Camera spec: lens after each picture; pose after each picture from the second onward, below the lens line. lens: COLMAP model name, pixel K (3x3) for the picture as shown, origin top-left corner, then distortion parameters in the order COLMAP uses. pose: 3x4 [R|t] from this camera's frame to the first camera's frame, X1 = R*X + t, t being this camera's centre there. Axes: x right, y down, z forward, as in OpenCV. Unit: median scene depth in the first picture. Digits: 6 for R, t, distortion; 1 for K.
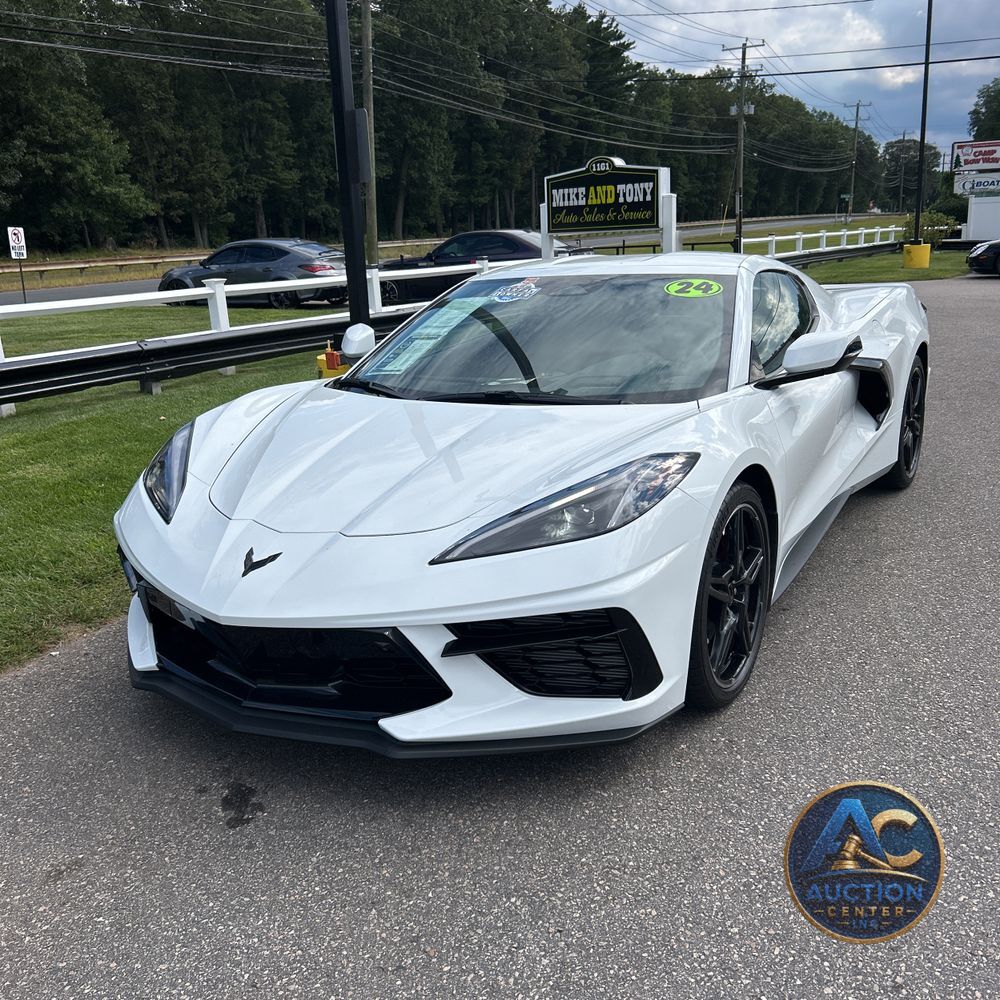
lens RADIAL K [[1017.0, 0, 498.2], [0, 1017.0, 494.7], [0, 0, 1]] dist [0.018428, -0.018000]
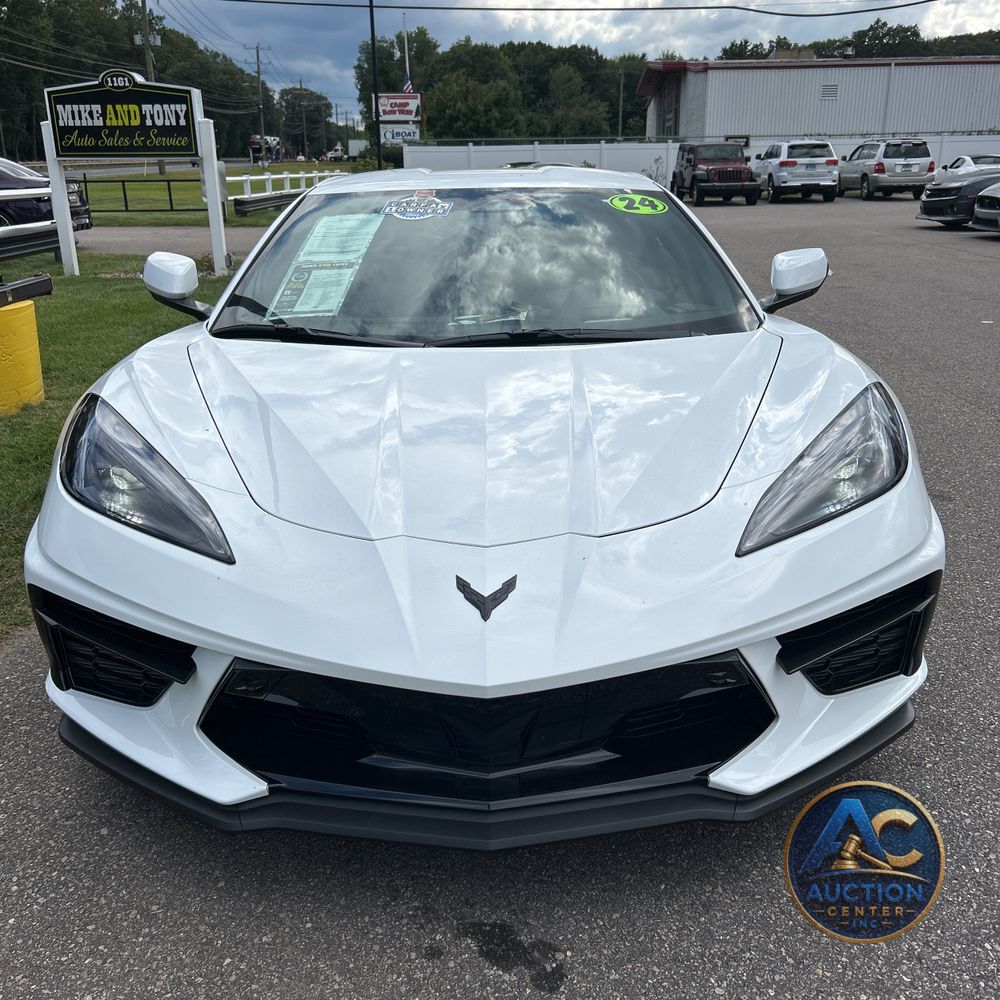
lens RADIAL K [[1017.0, 0, 498.2], [0, 1017.0, 494.7], [0, 0, 1]] dist [0.018428, -0.018000]
pose [[0.842857, -0.128993, 0.522449, -0.081198], [0.102769, 0.991561, 0.079022, -0.007295], [-0.528233, -0.012913, 0.849001, 0.061402]]
